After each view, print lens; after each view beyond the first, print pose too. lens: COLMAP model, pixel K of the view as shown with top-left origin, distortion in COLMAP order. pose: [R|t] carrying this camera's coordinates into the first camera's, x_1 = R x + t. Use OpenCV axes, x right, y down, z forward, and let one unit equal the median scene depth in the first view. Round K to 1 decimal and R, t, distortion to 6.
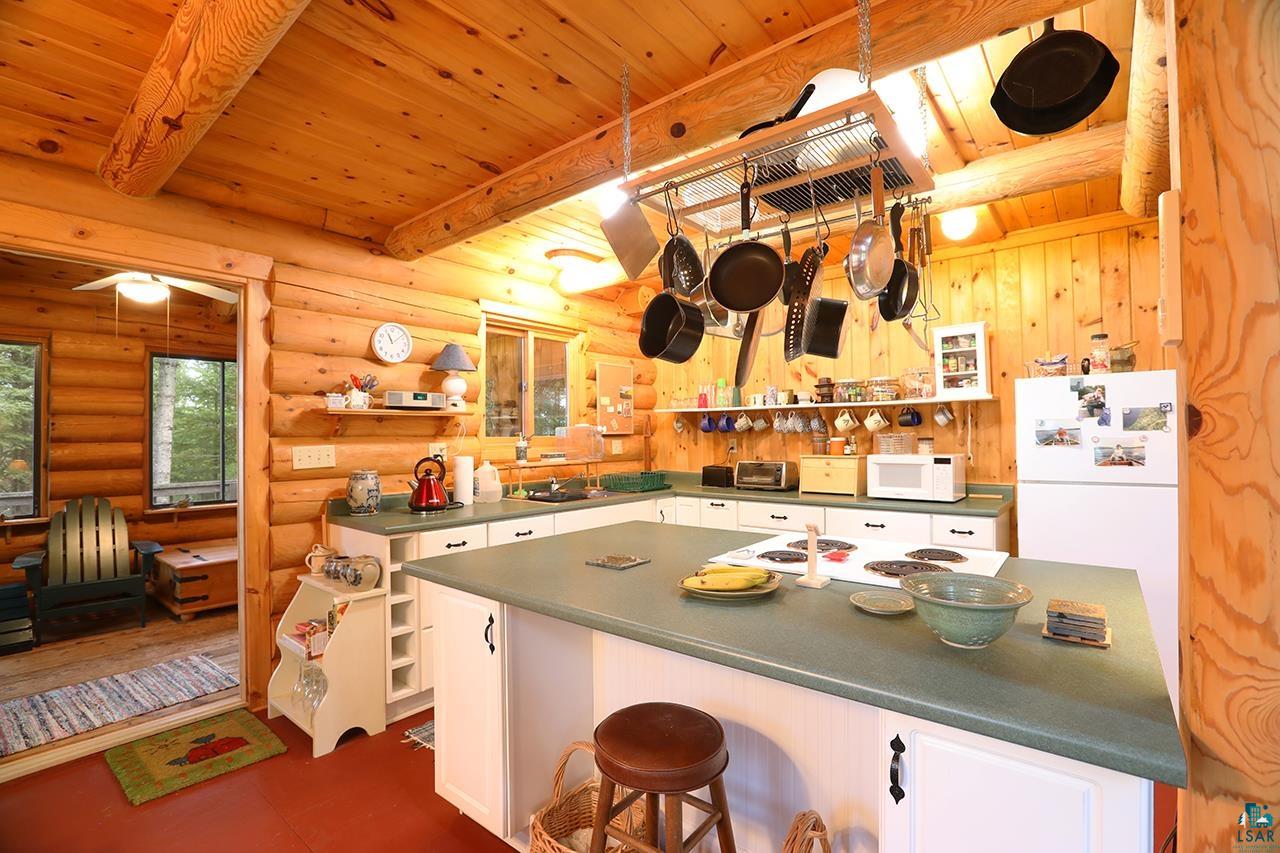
lens RADIAL K [[583.4, 0, 640.0], [0, 583.4, 426.5], [0, 0, 1]] dist [-0.002874, 0.000545]
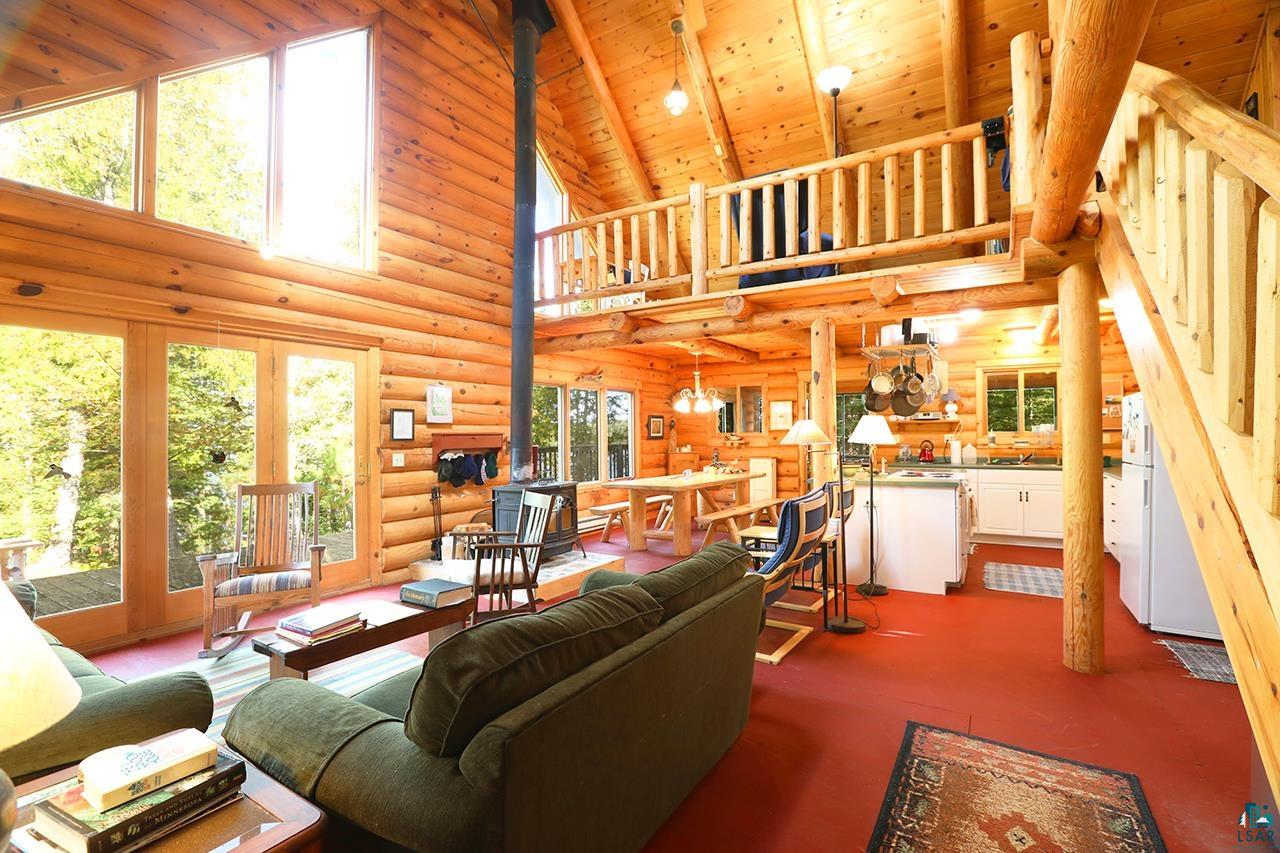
lens RADIAL K [[580.5, 0, 640.0], [0, 580.5, 426.5], [0, 0, 1]] dist [-0.050612, 0.018398]
pose [[0.156687, -0.004130, -0.987640, 1.683760], [0.019556, 0.999808, -0.001079, -0.022712], [0.987455, -0.019145, 0.156738, -0.483845]]
